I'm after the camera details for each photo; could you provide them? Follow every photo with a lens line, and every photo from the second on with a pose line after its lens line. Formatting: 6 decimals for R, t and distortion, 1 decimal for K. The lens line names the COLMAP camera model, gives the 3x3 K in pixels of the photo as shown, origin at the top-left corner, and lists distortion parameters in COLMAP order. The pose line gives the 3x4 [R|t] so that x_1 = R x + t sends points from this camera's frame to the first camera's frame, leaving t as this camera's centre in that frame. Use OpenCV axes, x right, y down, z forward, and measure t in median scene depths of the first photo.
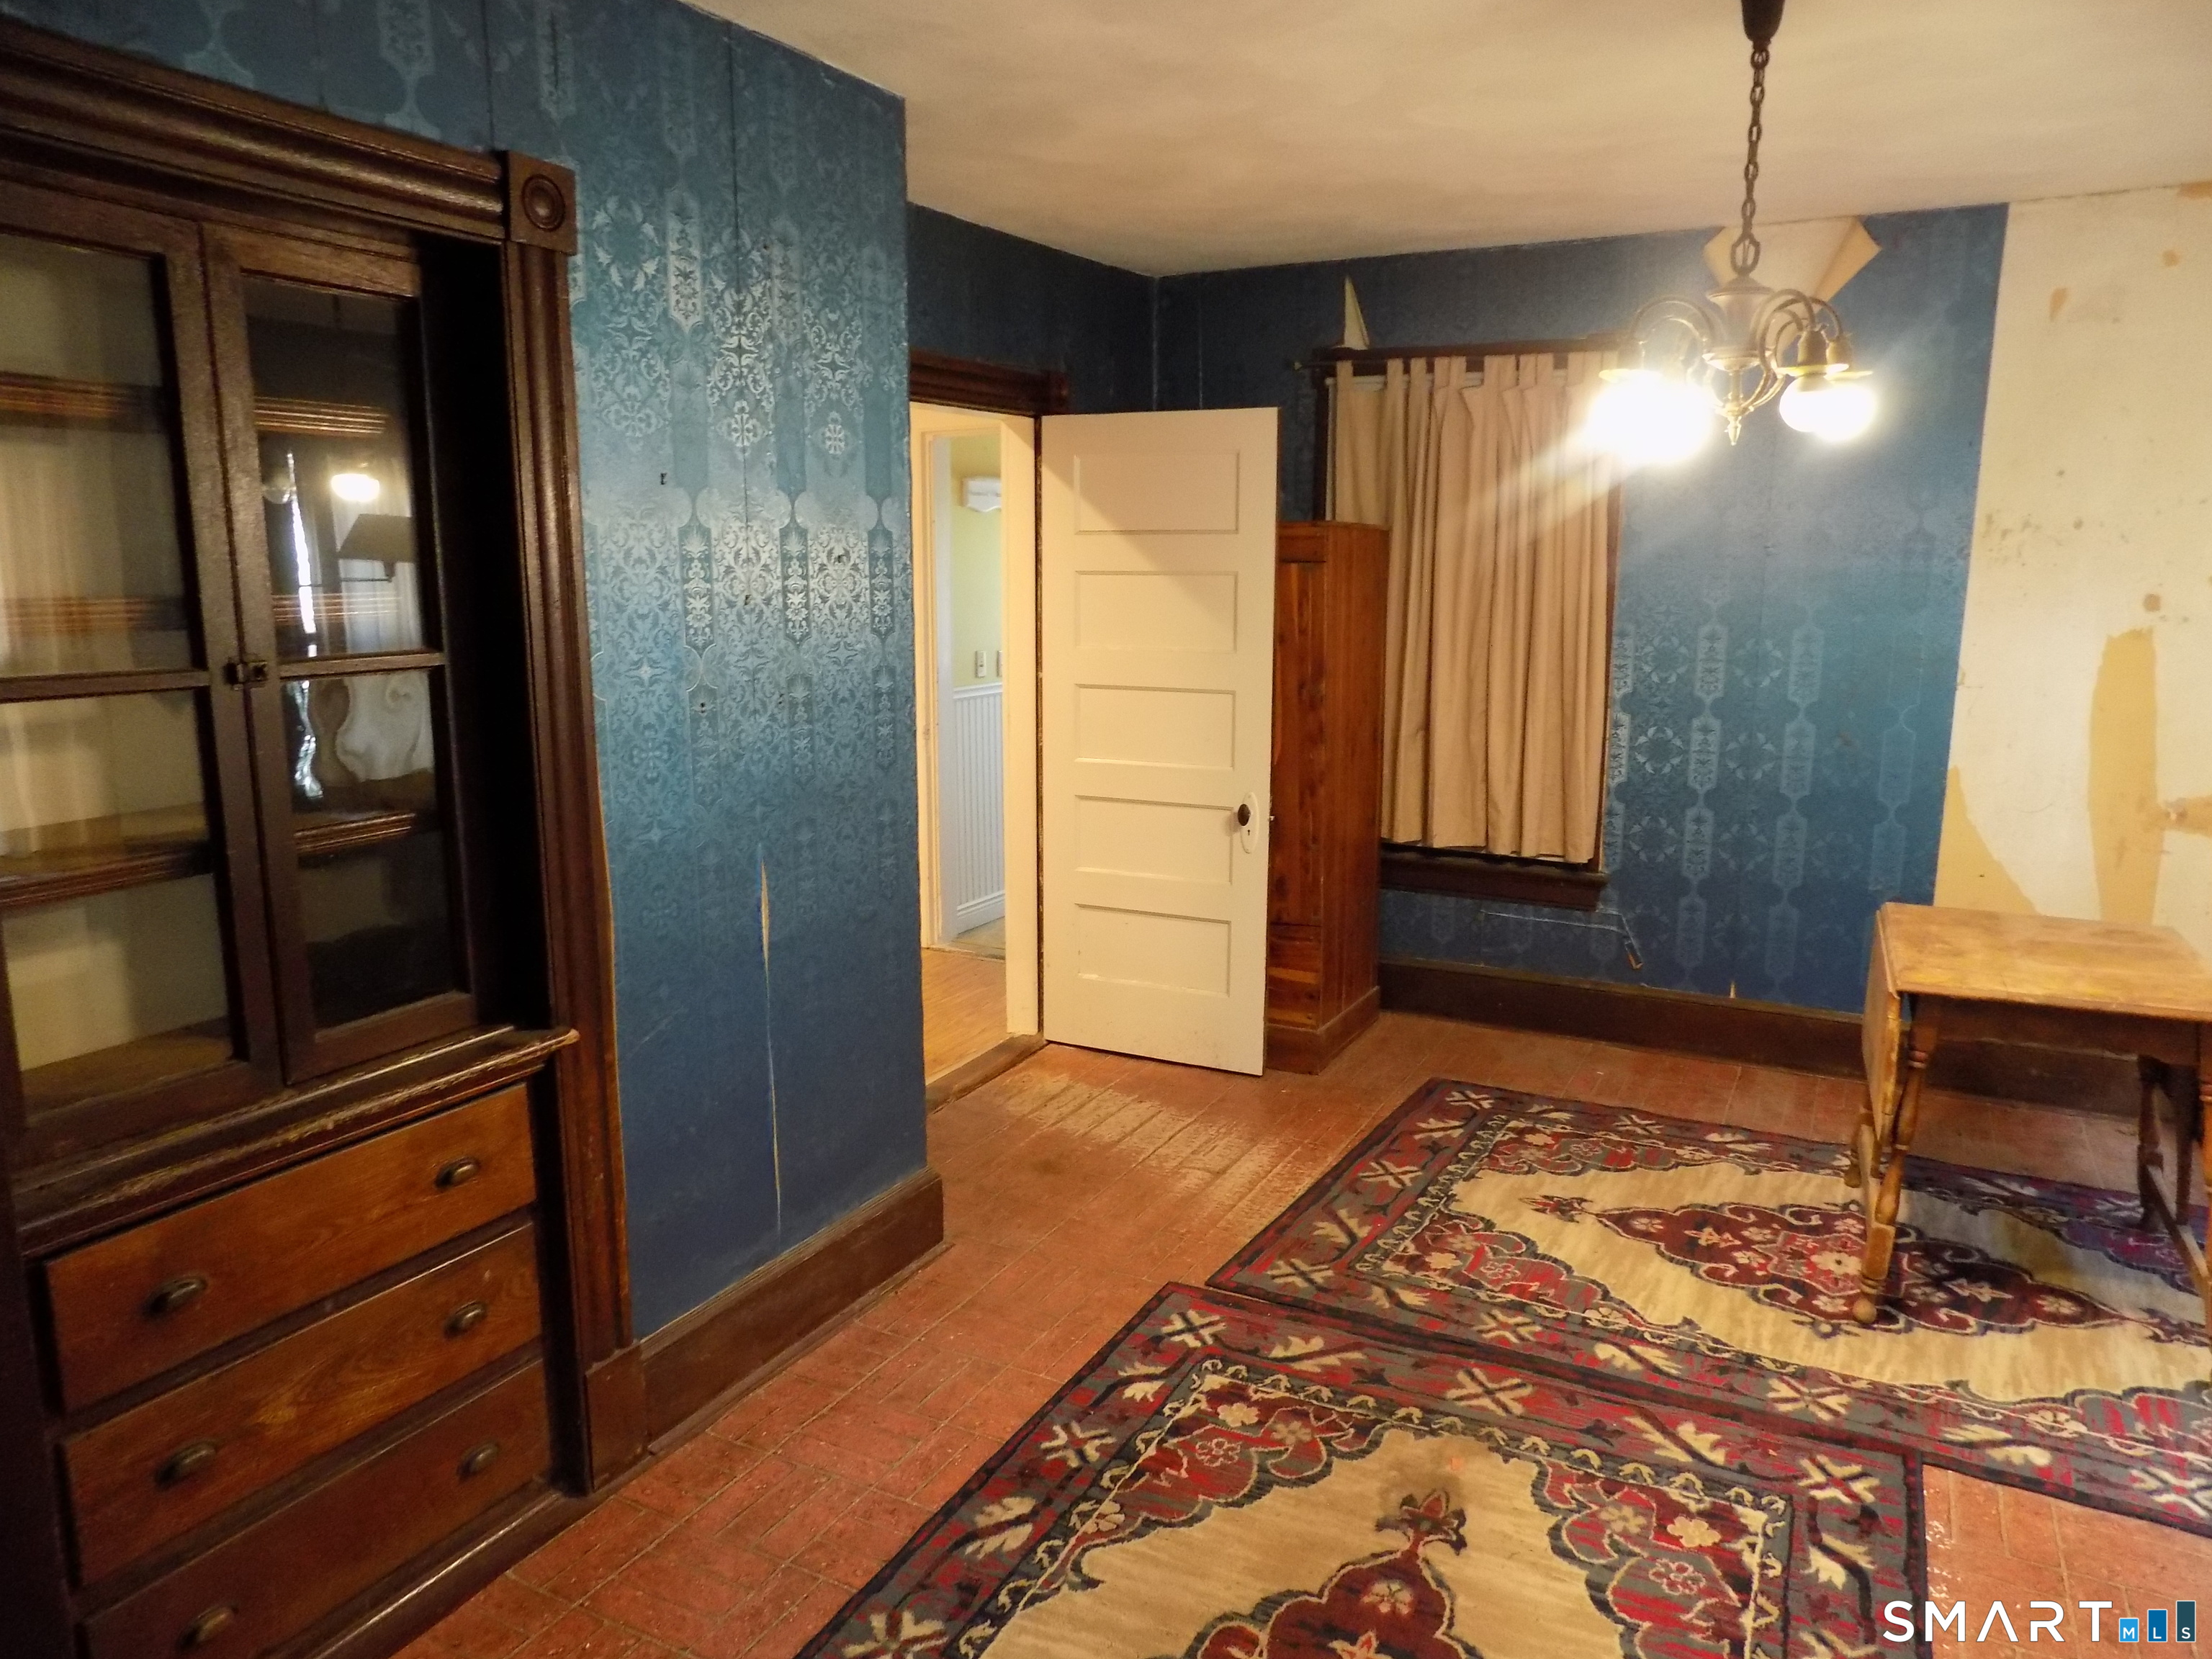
lens RADIAL K [[1486.1, 0, 1109.0], [0, 1486.1, 828.7], [0, 0, 1]] dist [-0.013336, 0.012244]
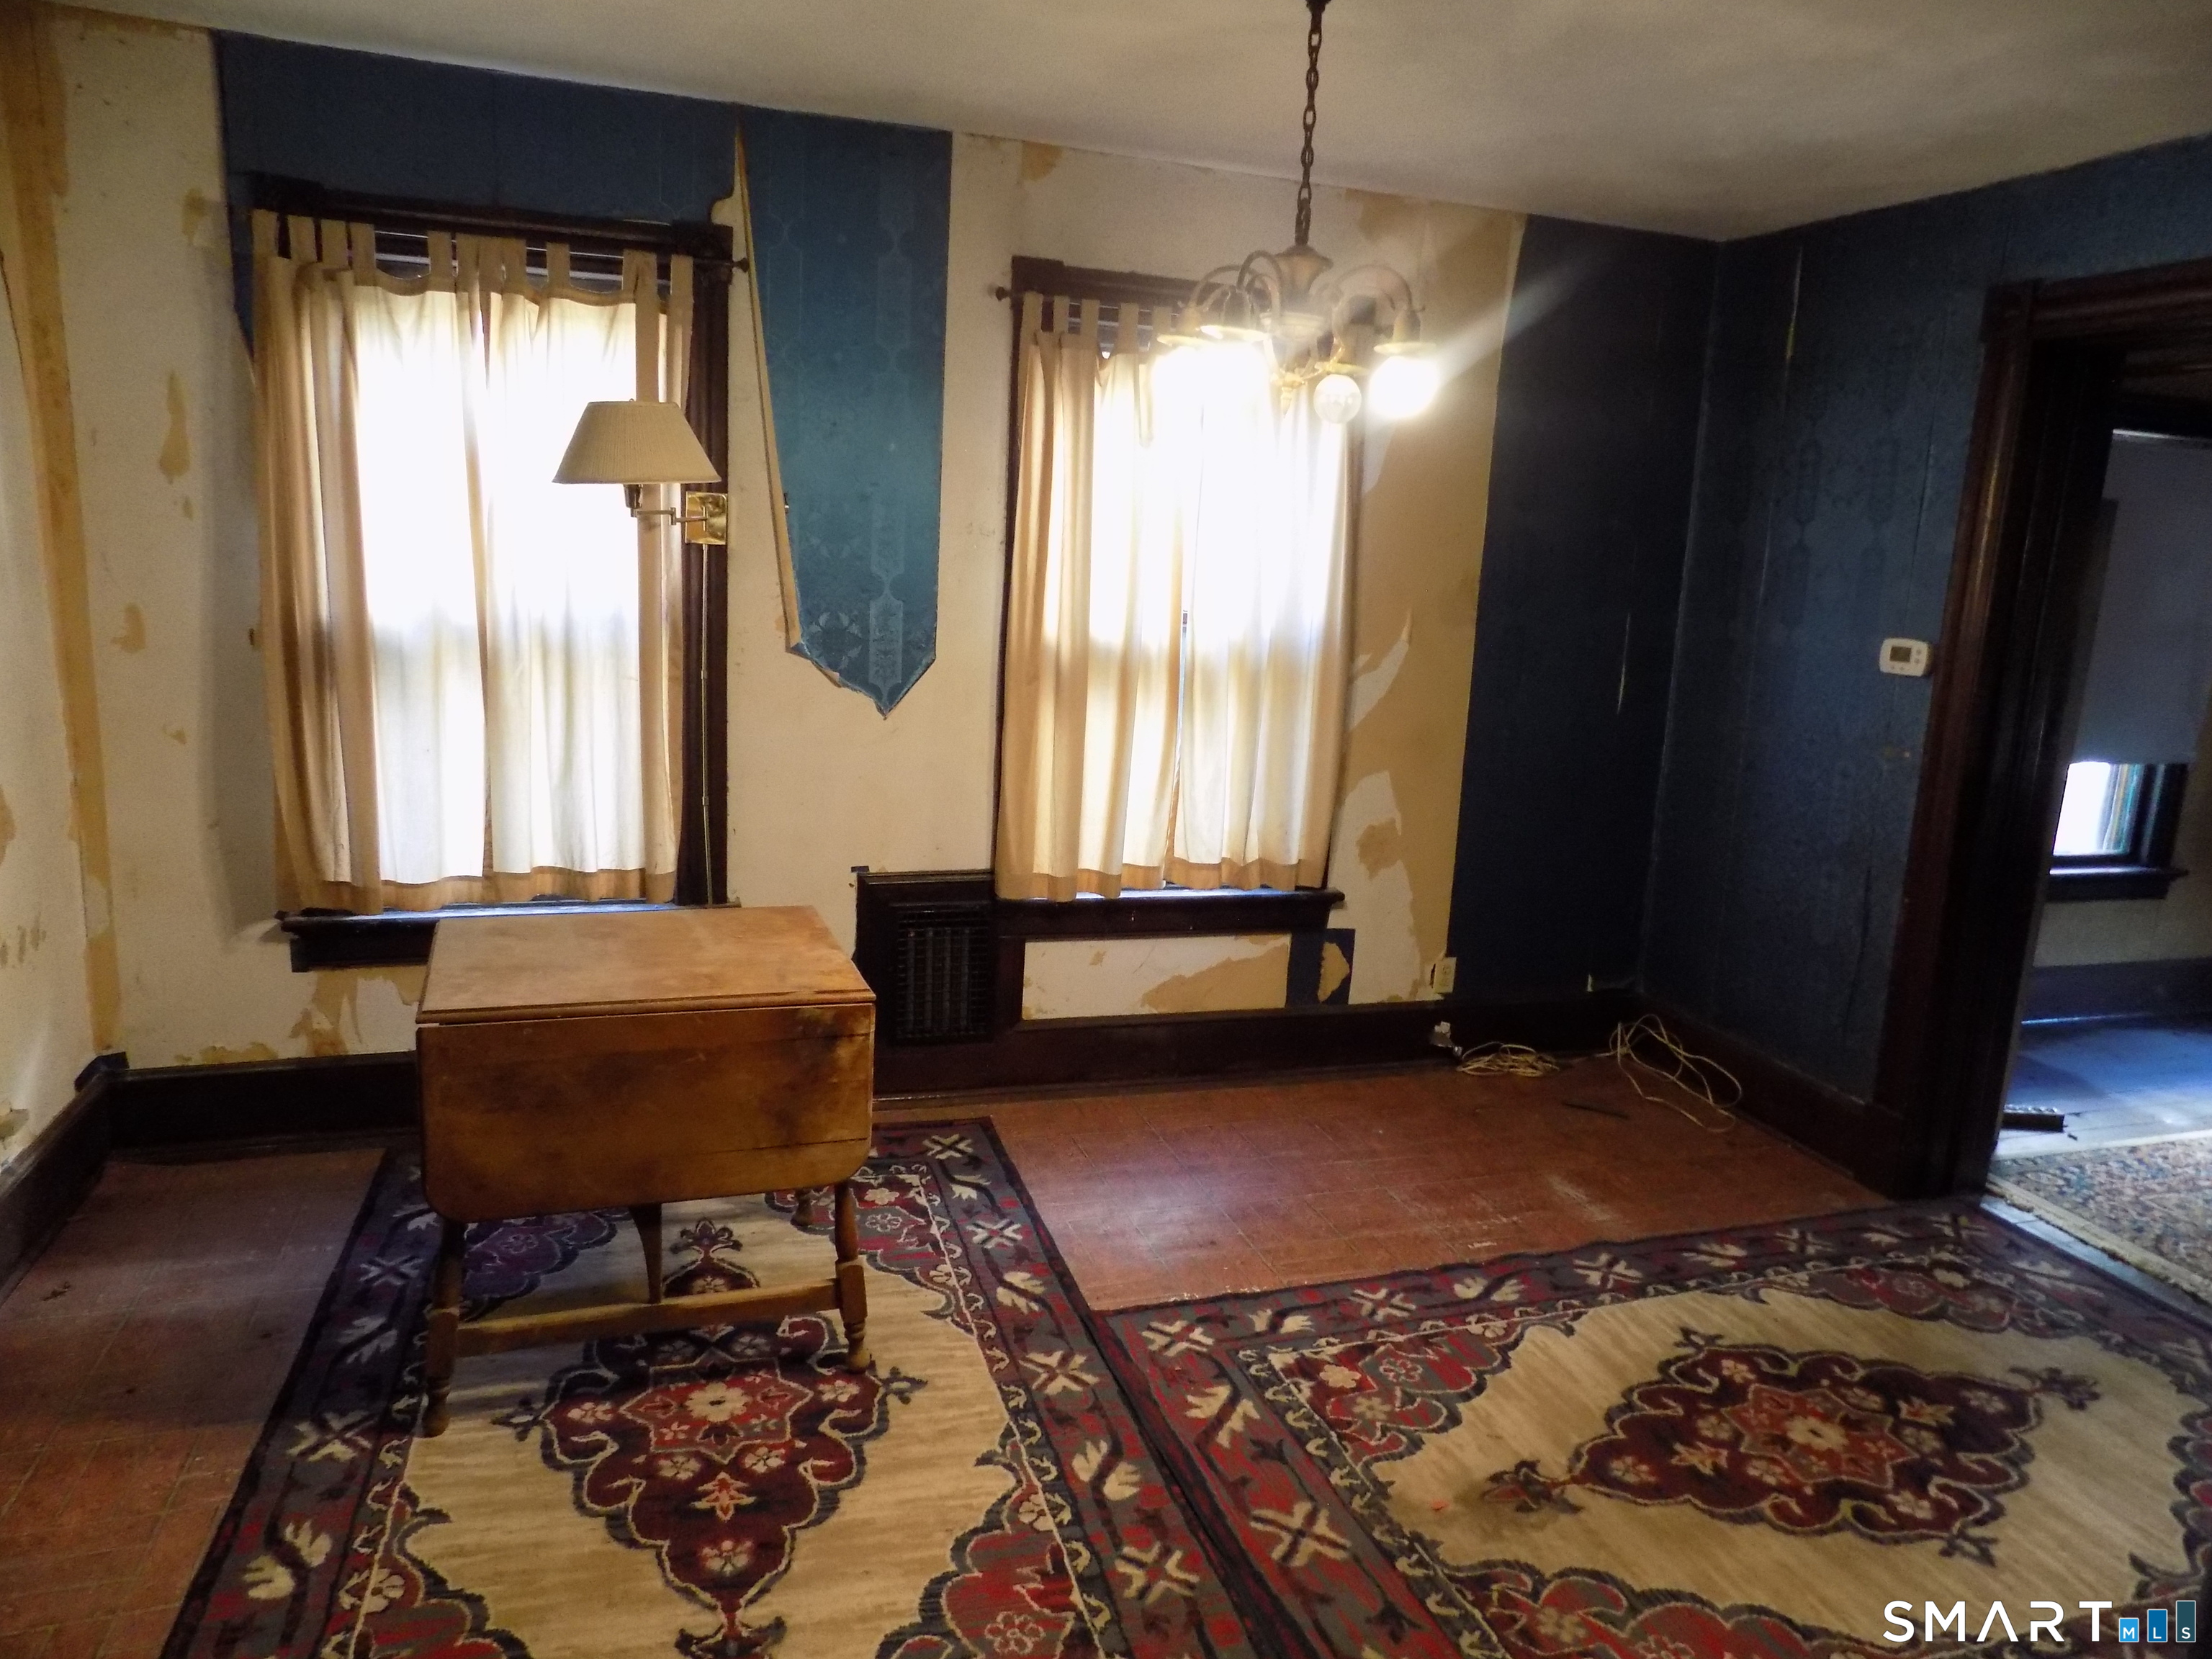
lens RADIAL K [[1486.1, 0, 1111.7], [0, 1486.1, 826.7], [0, 0, 1]] dist [-0.013336, 0.012244]
pose [[-0.713360, -0.178942, 0.677567, -0.172624], [0.071334, 0.943289, 0.324219, -0.289900], [-0.697158, 0.279618, -0.660139, 1.529209]]
